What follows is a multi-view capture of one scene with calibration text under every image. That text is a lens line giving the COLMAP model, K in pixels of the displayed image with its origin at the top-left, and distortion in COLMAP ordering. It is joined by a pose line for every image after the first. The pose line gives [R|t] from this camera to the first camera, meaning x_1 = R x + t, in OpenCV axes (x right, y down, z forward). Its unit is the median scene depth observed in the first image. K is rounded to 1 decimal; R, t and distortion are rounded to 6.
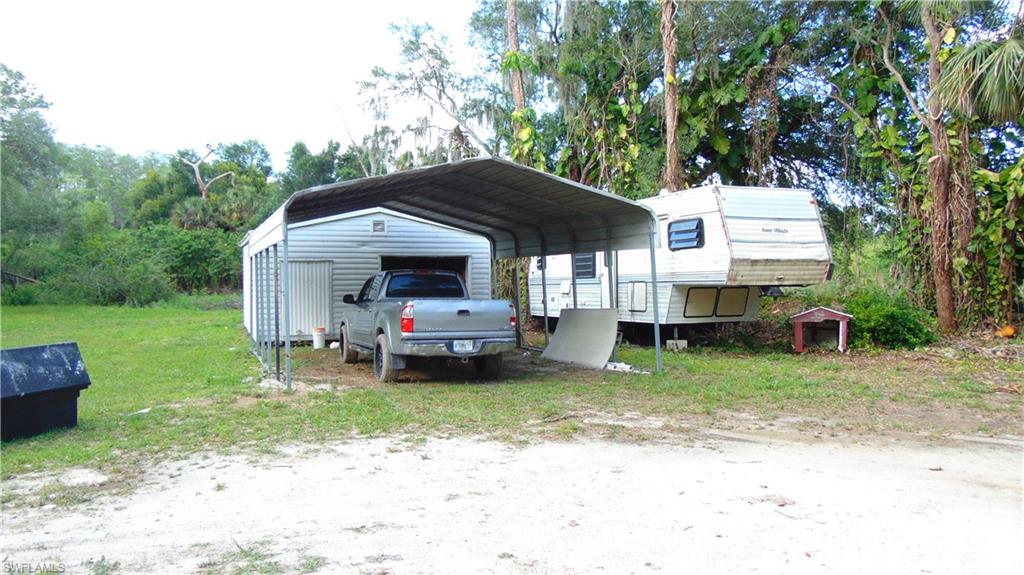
lens RADIAL K [[758.4, 0, 509.3], [0, 758.4, 285.8], [0, 0, 1]] dist [-0.032004, 0.052935]
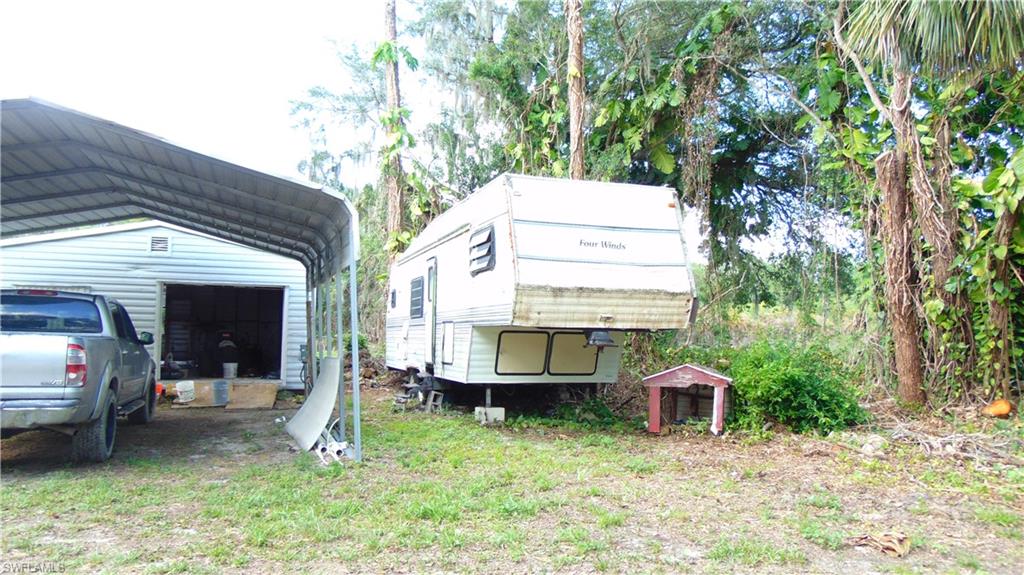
lens RADIAL K [[758.4, 0, 510.7], [0, 758.4, 286.7], [0, 0, 1]] dist [-0.032004, 0.052935]
pose [[0.997548, 0.020617, -0.066886, 0.262318], [-0.025025, 0.997522, -0.065753, 0.006777], [0.065364, 0.067265, 0.995592, 0.284901]]
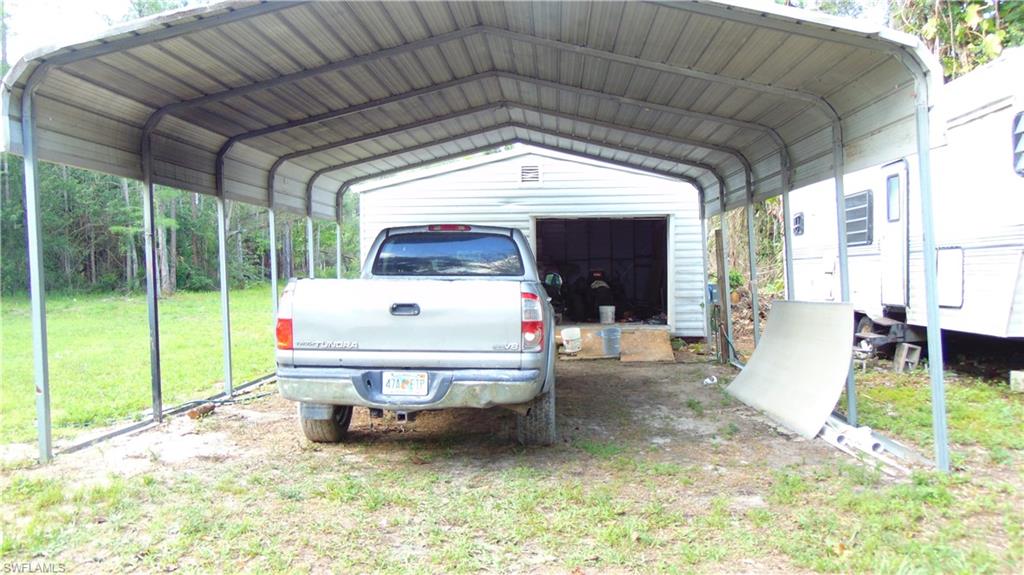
lens RADIAL K [[758.4, 0, 513.2], [0, 758.4, 285.5], [0, 0, 1]] dist [-0.032004, 0.052935]
pose [[0.901894, 0.007554, -0.431891, 0.121715], [0.001889, 0.999769, 0.021431, 0.007942], [0.431953, -0.020144, 0.901671, 0.411984]]
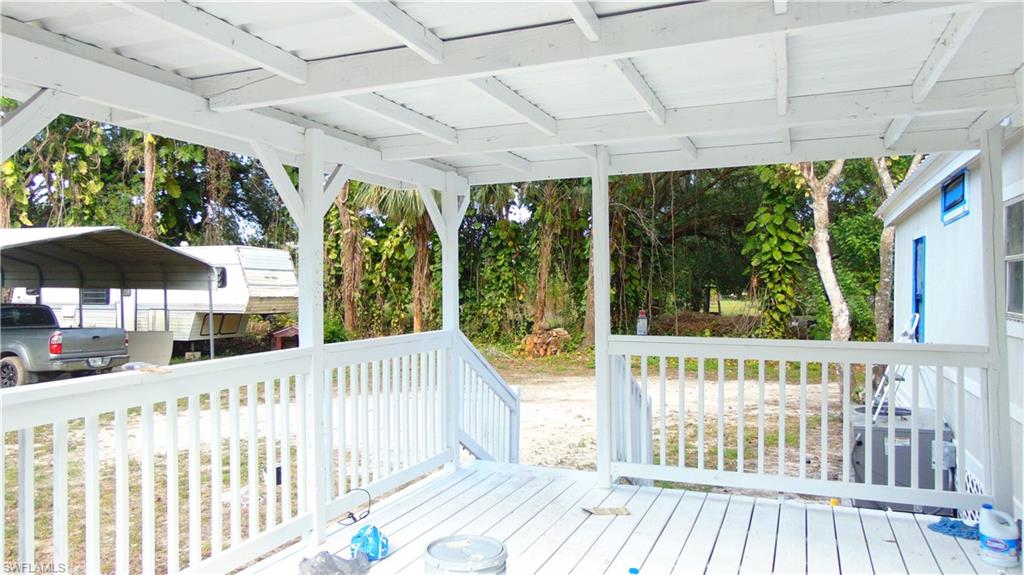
lens RADIAL K [[758.4, 0, 510.6], [0, 758.4, 287.5], [0, 0, 1]] dist [-0.032004, 0.052935]
pose [[0.671891, 0.019470, 0.740394, -0.376578], [-0.012449, 0.999810, -0.014995, -0.029789], [-0.740546, 0.000857, 0.672005, -0.319243]]
